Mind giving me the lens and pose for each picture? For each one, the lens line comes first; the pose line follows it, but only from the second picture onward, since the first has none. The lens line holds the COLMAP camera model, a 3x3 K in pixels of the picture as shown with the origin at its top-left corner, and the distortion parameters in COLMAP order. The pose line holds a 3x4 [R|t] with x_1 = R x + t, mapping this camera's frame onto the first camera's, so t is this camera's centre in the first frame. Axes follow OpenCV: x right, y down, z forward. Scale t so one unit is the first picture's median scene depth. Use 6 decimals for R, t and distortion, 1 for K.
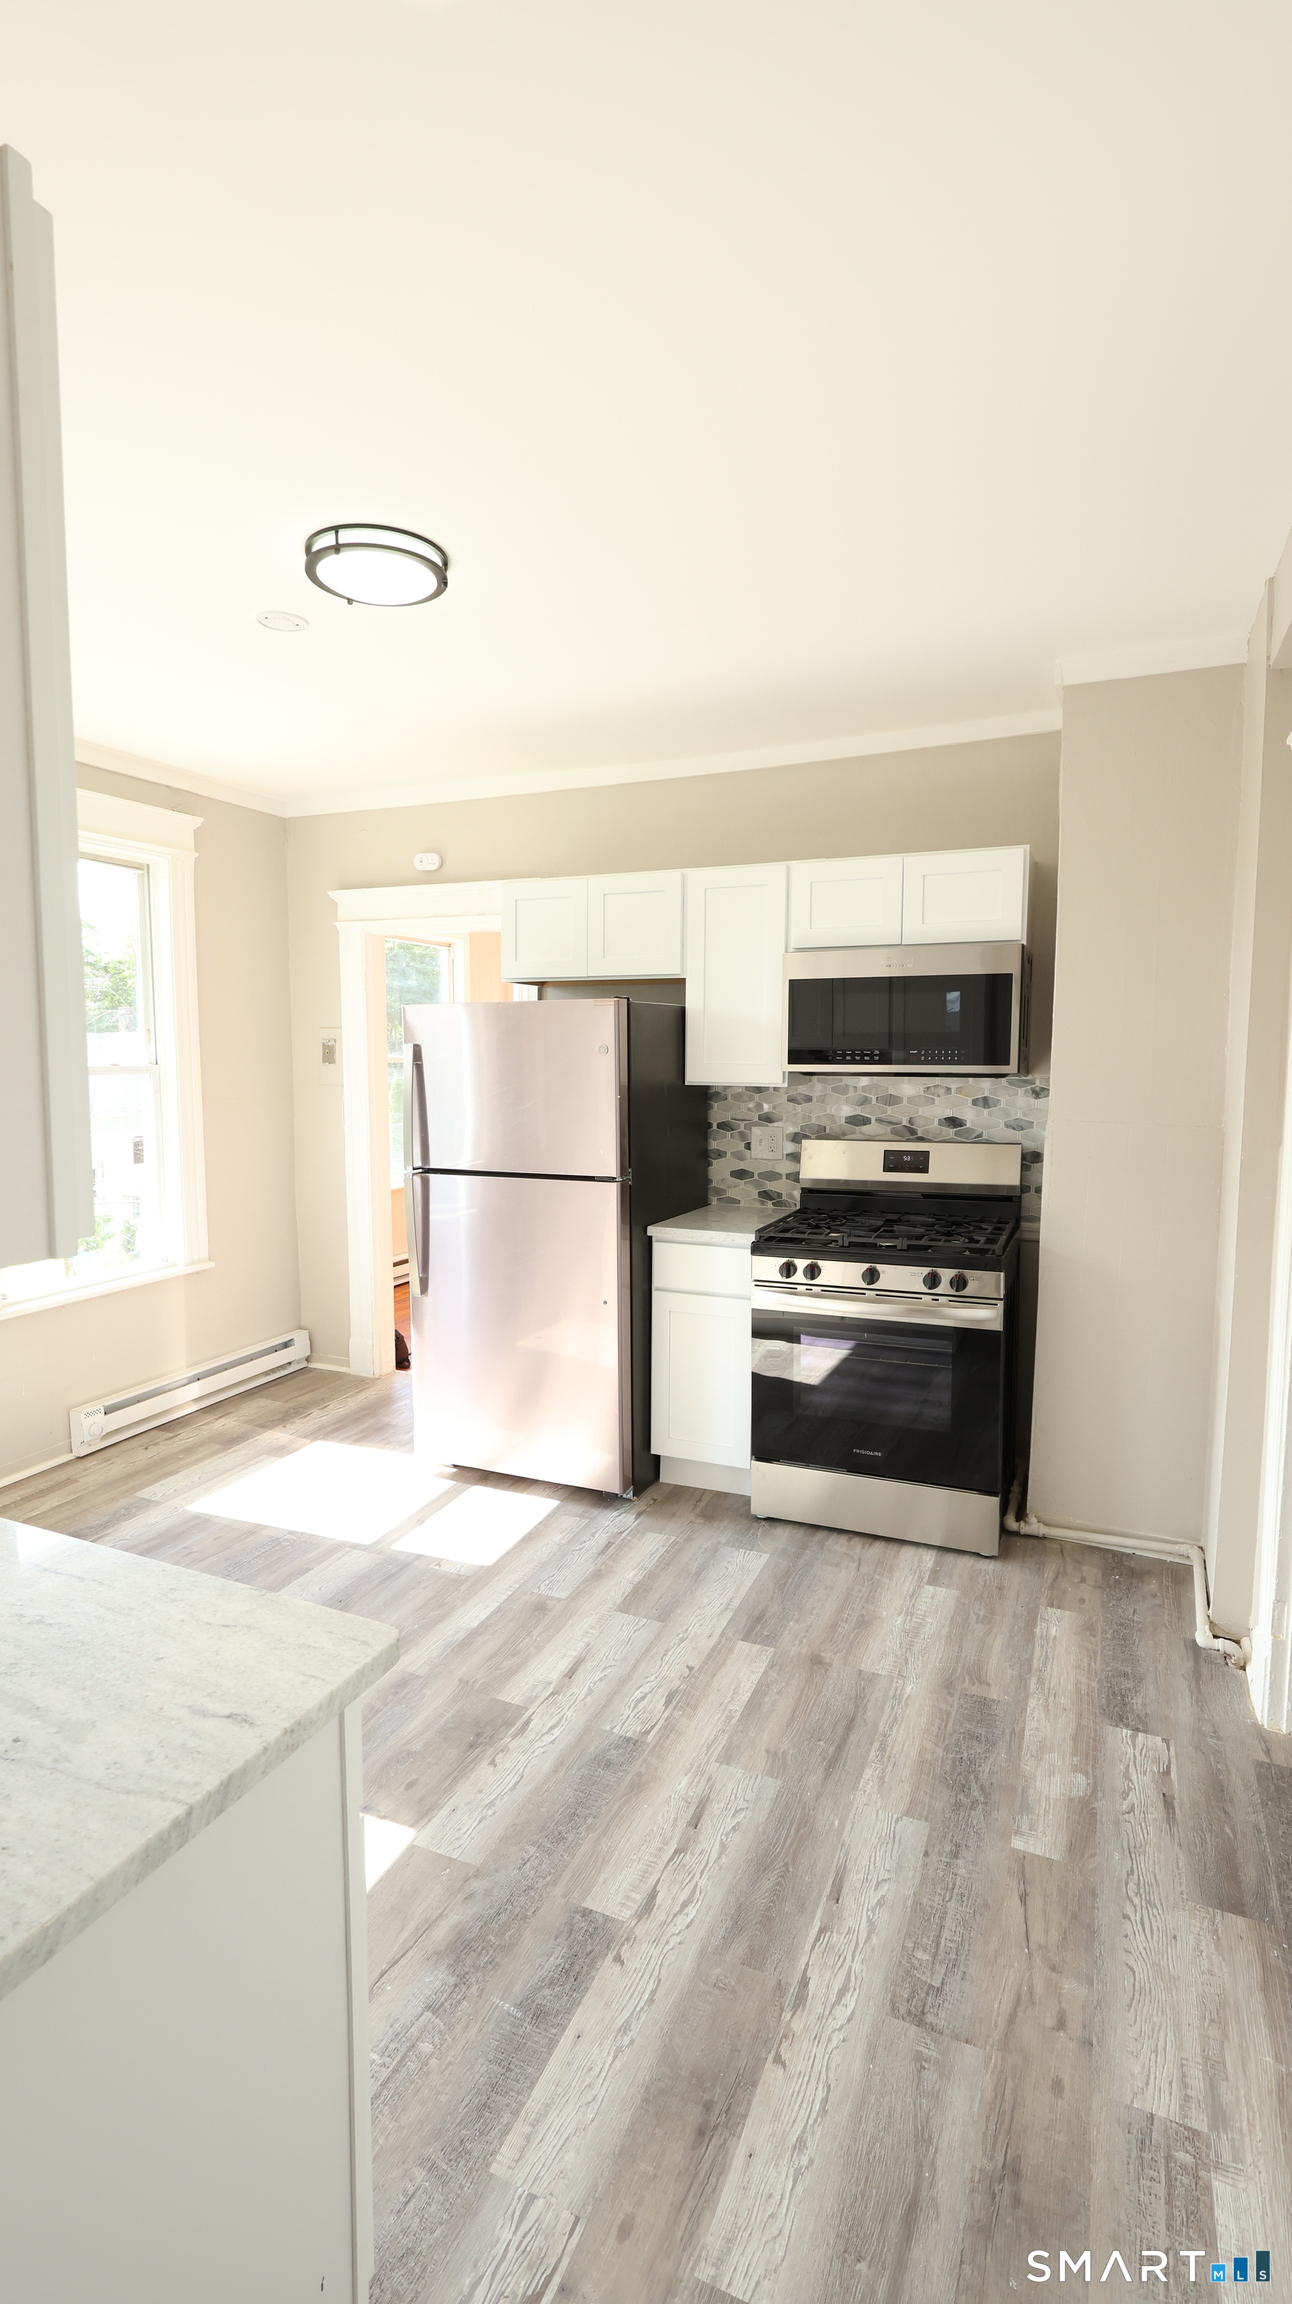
lens RADIAL K [[1076.7, 0, 646.1], [0, 1076.7, 1143.3], [0, 0, 1]] dist [0.002991, 0.000531]
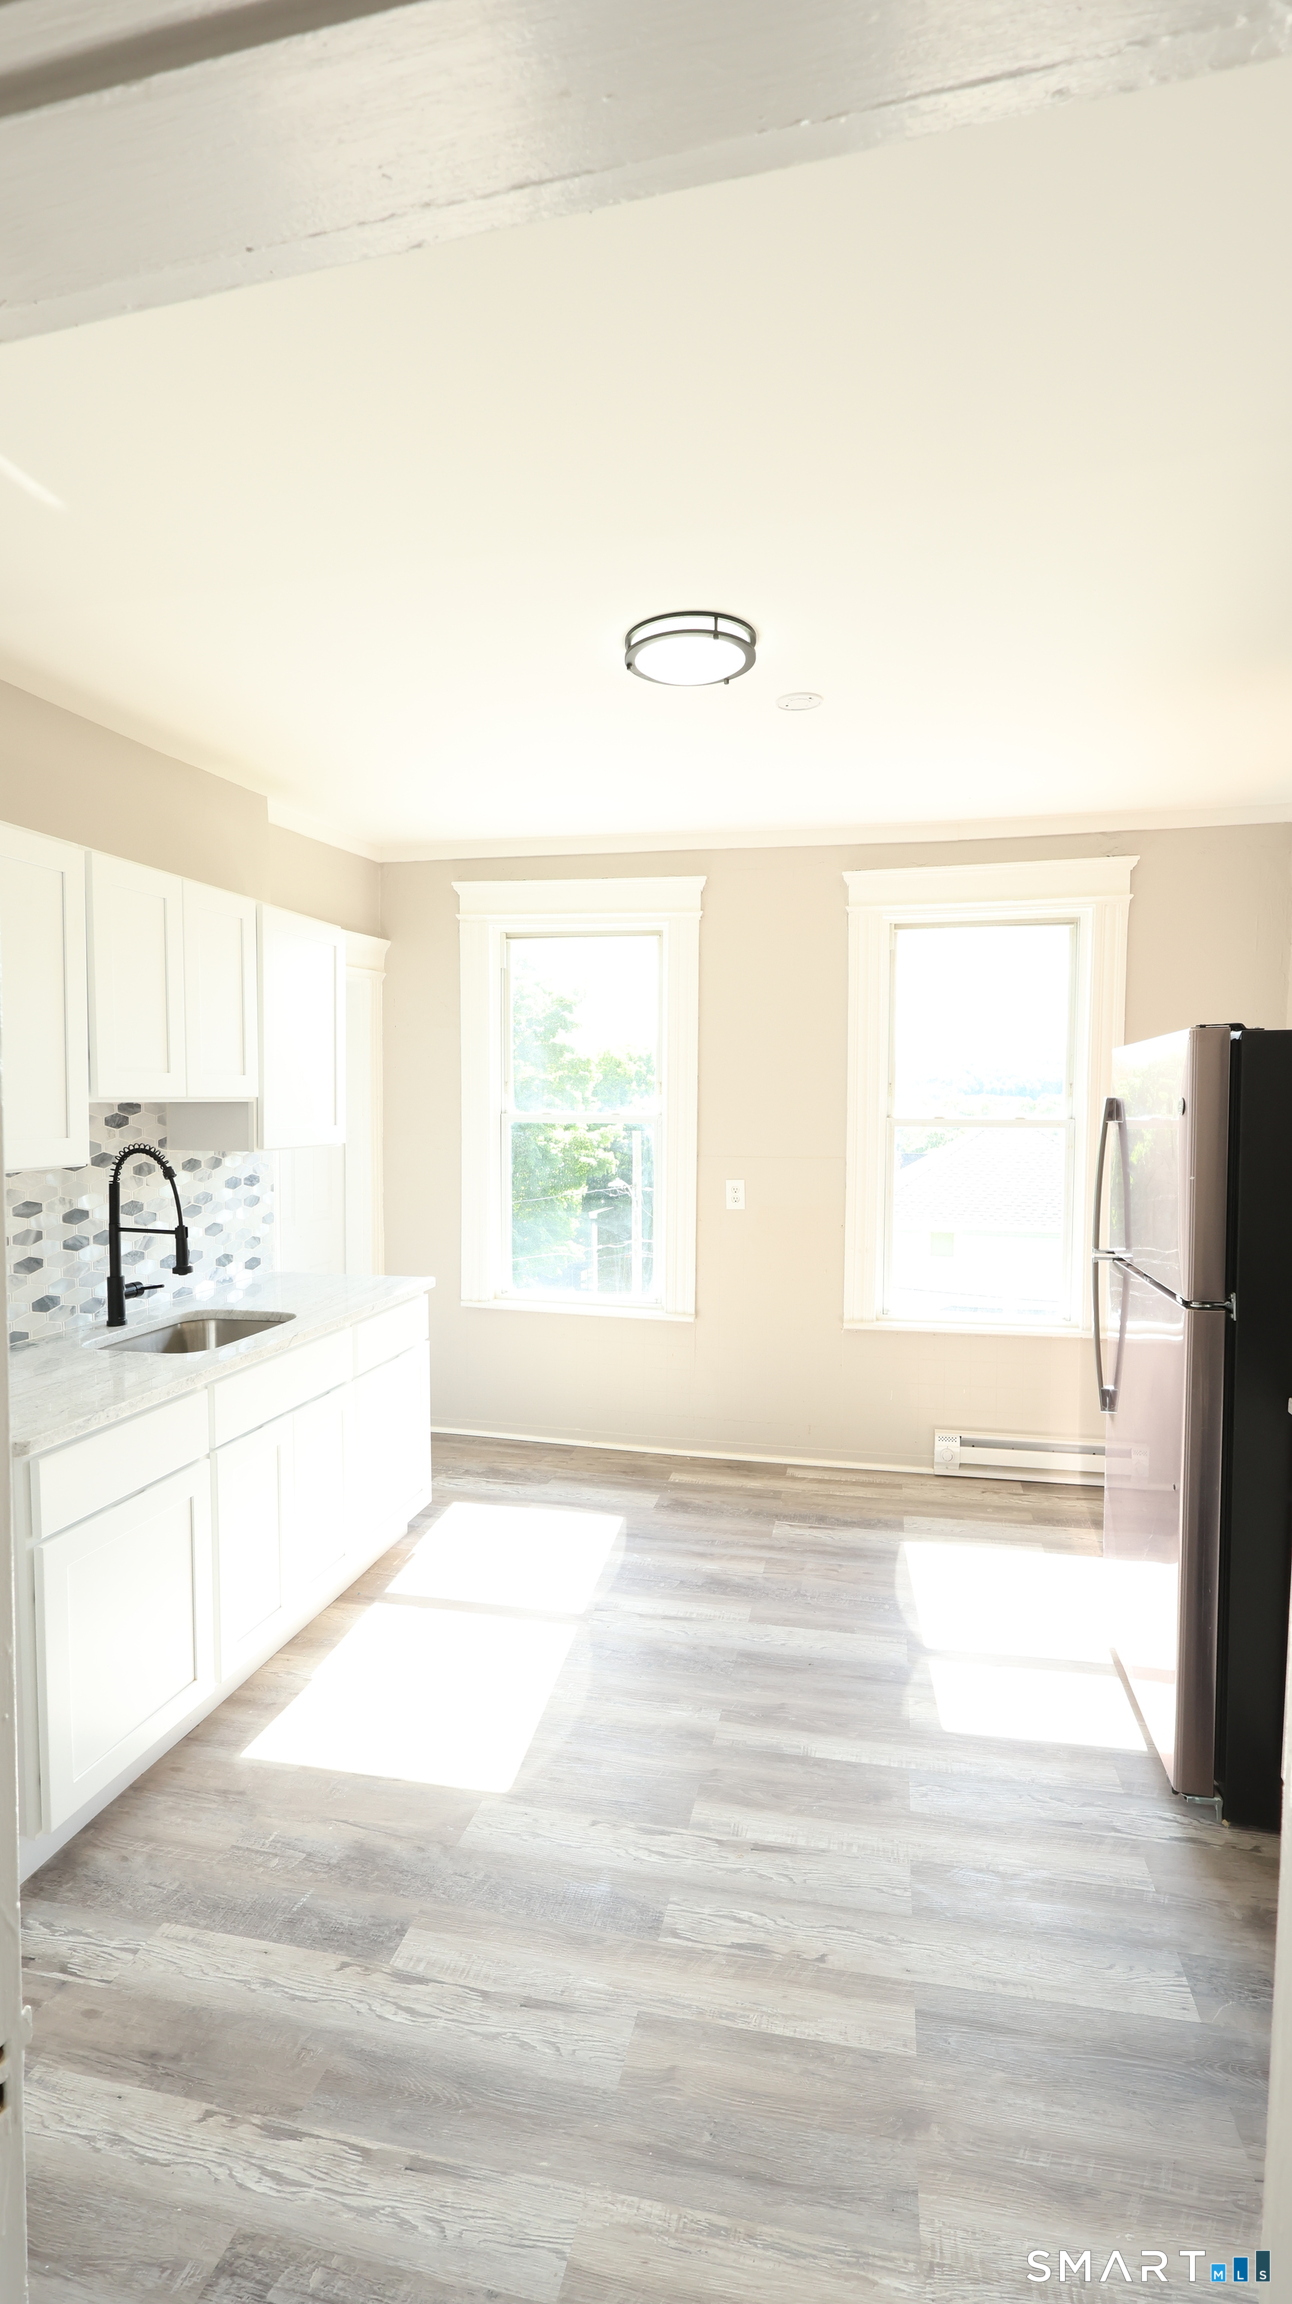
lens RADIAL K [[1076.7, 0, 650.7], [0, 1076.7, 1150.2], [0, 0, 1]] dist [0.002991, 0.000531]
pose [[0.181084, 0.042116, -0.982565, 0.852739], [-0.082913, 0.996180, 0.027418, -0.077557], [0.979966, 0.076503, 0.183885, 0.856665]]
